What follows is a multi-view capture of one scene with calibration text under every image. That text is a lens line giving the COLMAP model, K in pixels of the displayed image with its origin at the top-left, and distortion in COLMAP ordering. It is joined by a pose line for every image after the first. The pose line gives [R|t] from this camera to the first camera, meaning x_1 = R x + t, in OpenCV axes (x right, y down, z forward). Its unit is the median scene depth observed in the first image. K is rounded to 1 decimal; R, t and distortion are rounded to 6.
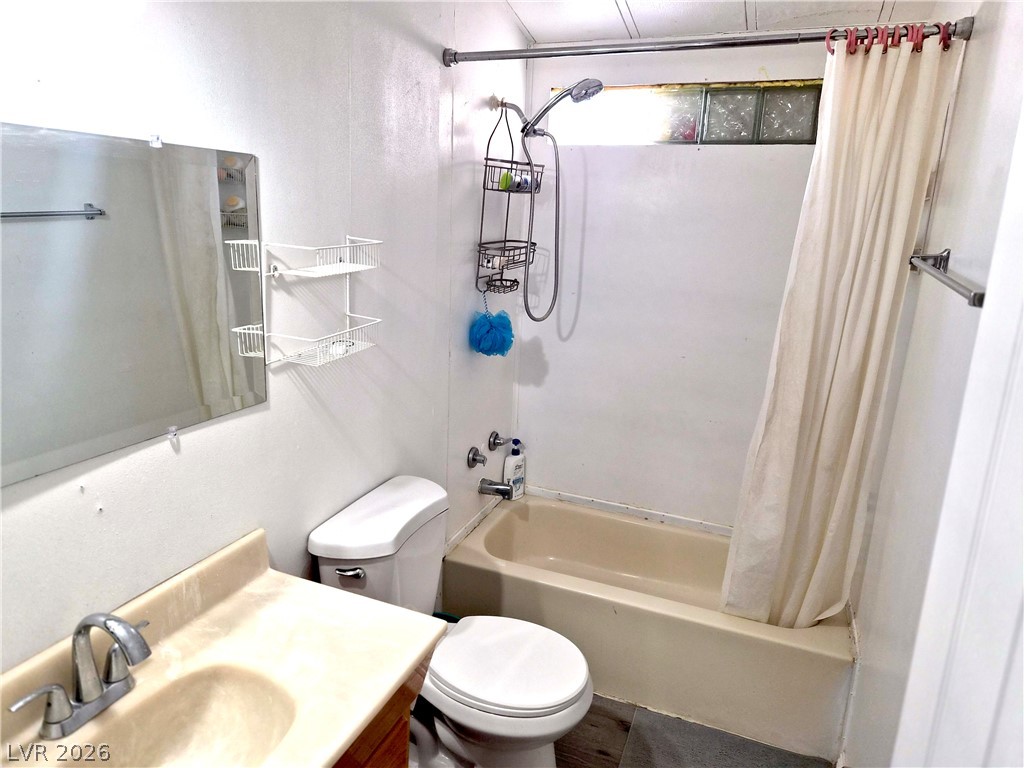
lens RADIAL K [[677.2, 0, 506.8], [0, 677.2, 388.5], [0, 0, 1]] dist [0.061655, -0.047106]
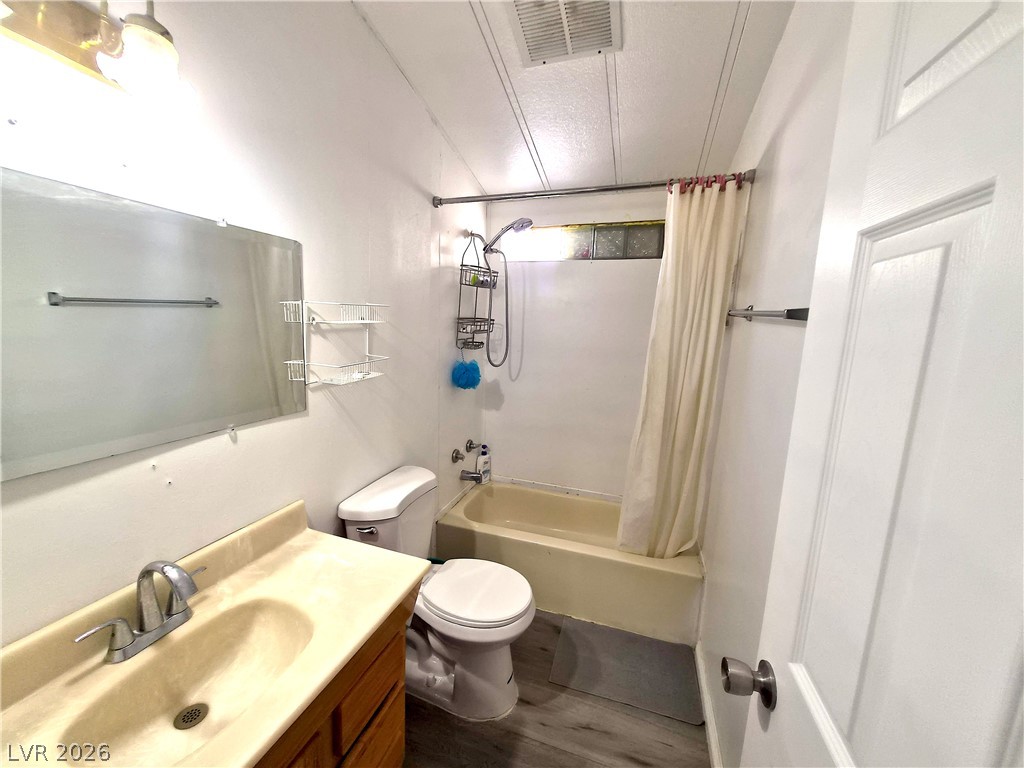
lens RADIAL K [[405.9, 0, 502.7], [0, 405.9, 390.0], [0, 0, 1]] dist [0.002331, 0.000183]
pose [[0.998449, -0.014537, 0.053749, 0.014651], [0.018645, 0.996876, -0.076753, 0.039389], [-0.052465, 0.077636, 0.995600, 0.090757]]
